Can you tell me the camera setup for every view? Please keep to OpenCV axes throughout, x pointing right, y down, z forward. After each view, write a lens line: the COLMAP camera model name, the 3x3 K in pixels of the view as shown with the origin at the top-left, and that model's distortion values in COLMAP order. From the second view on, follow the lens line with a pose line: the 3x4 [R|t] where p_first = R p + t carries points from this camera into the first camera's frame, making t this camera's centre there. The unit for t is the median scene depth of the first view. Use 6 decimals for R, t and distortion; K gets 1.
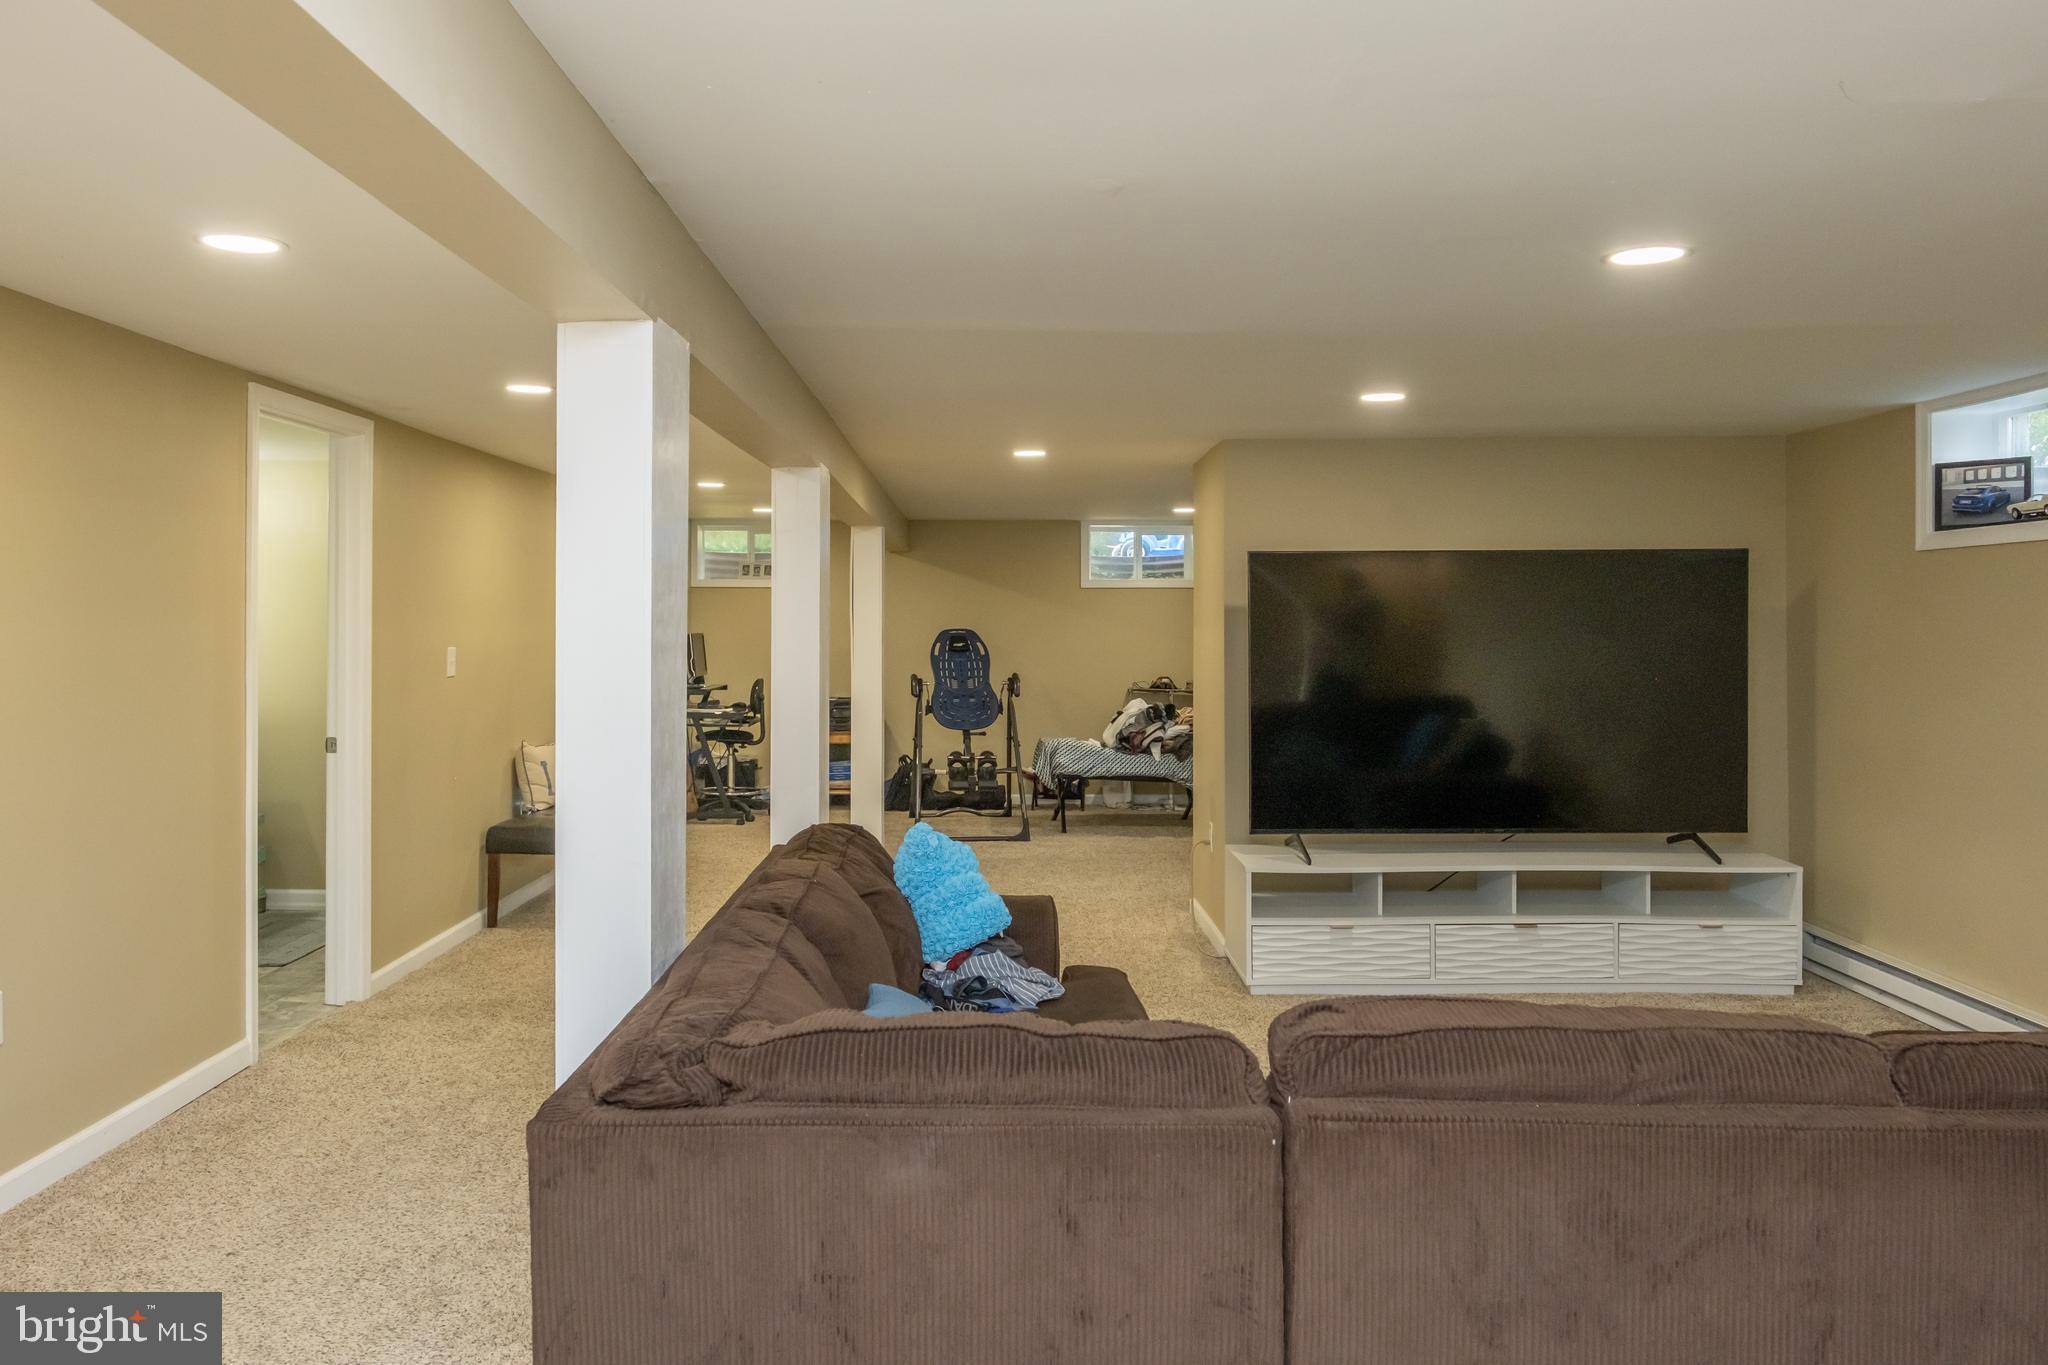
lens RADIAL K [[1485.2, 0, 1031.1], [0, 1485.2, 671.1], [0, 0, 1]] dist [-0.003200, -0.000806]
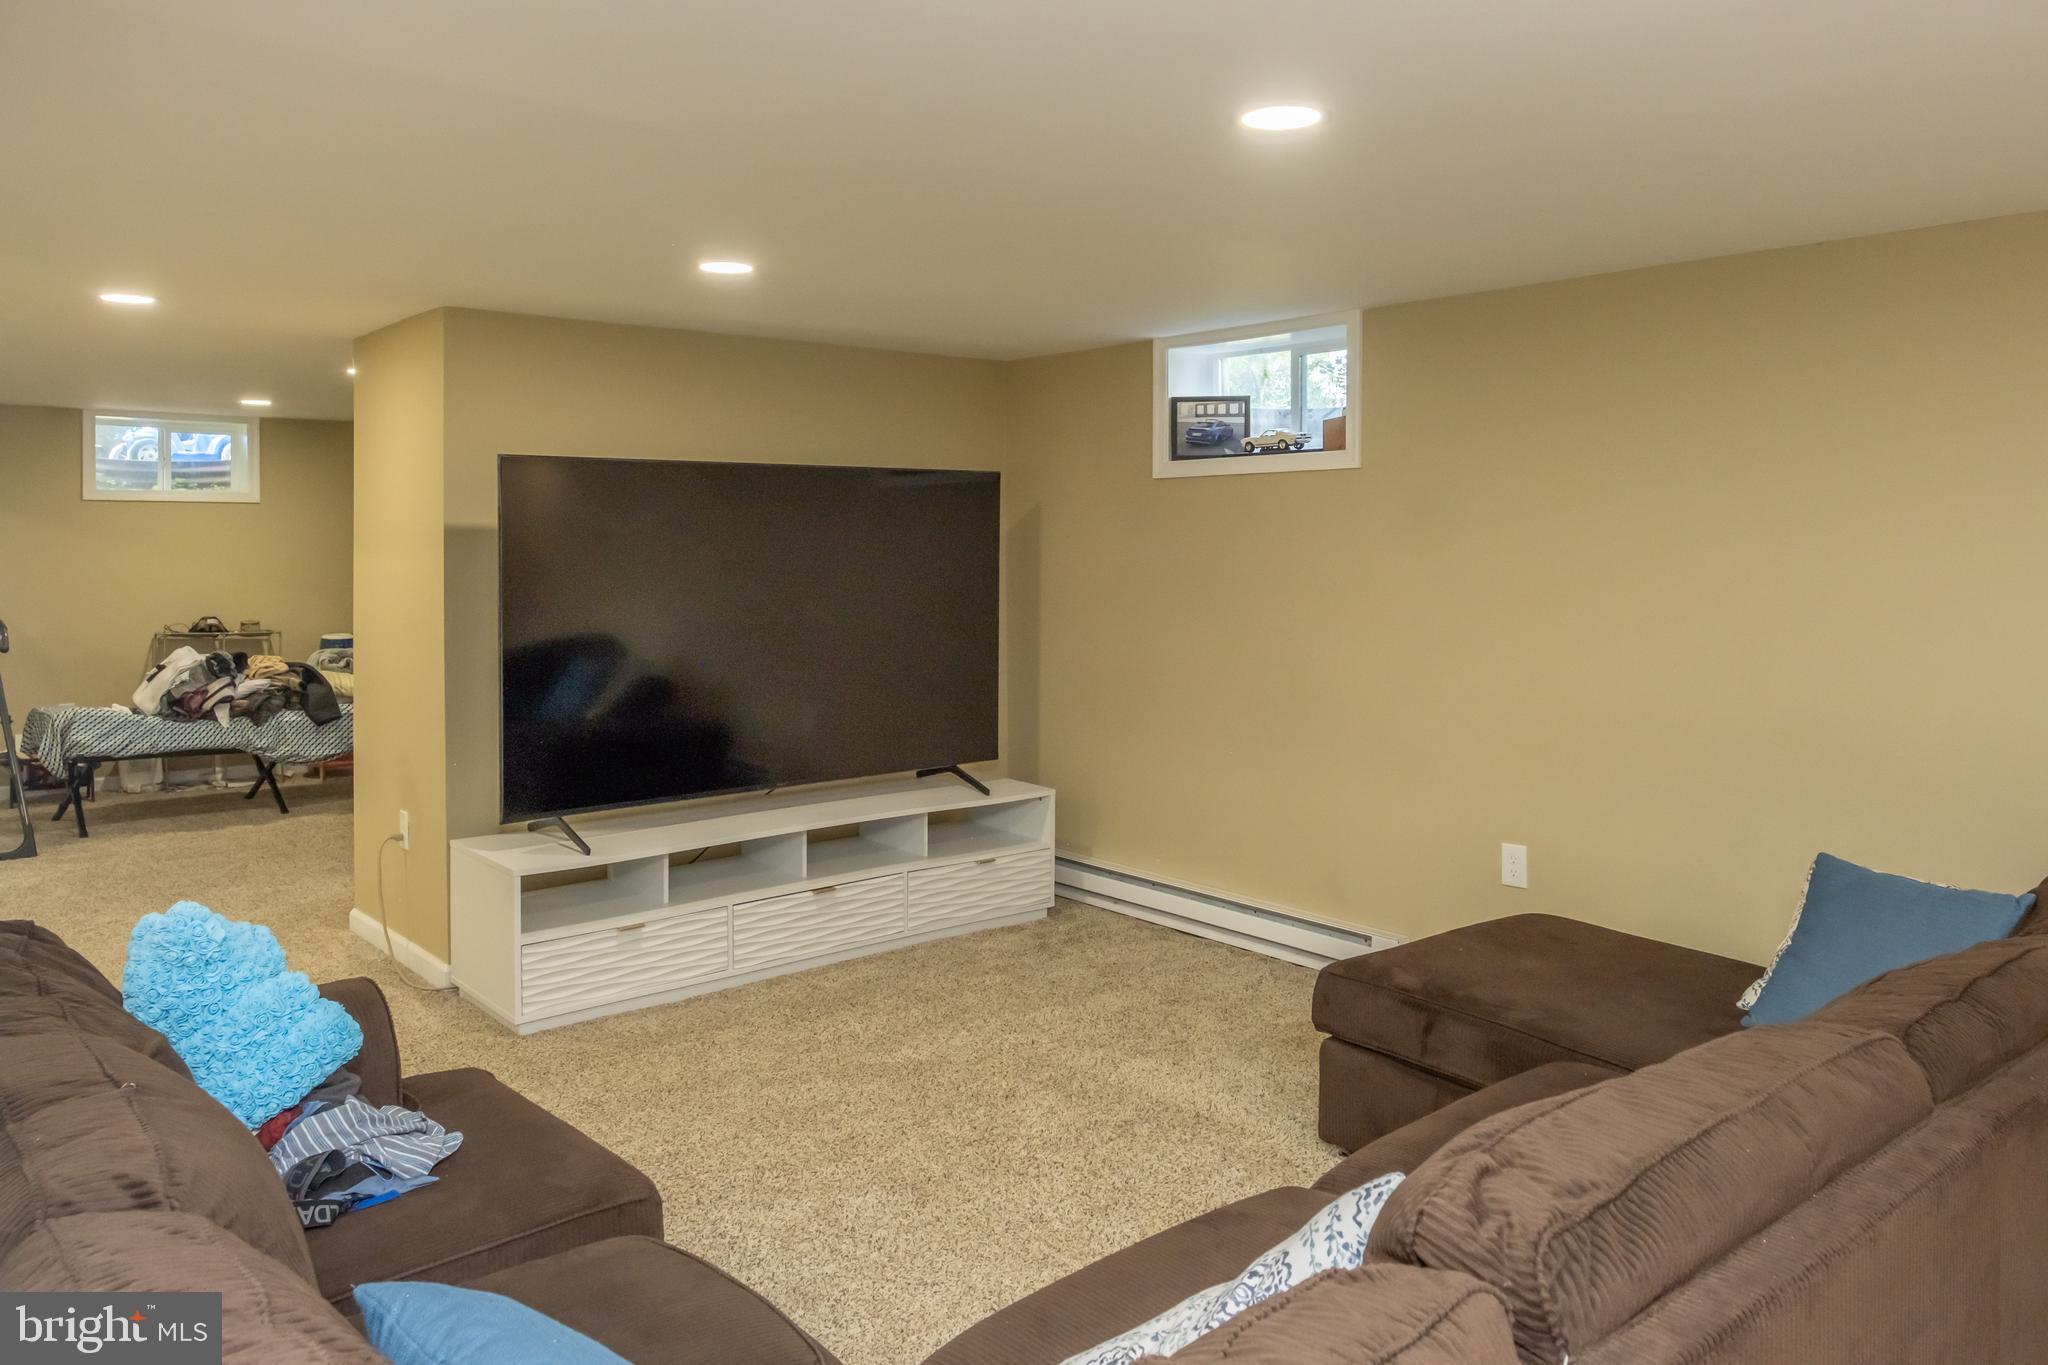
lens RADIAL K [[1445.5, 0, 1024.4], [0, 1445.5, 581.1], [0, 0, 1]] dist [-0.003083, -0.024912]
pose [[0.759090, -0.016247, 0.650782, -0.130334], [0.021259, 0.999774, 0.000163, -0.009872], [-0.650638, 0.013711, 0.759264, 0.259400]]
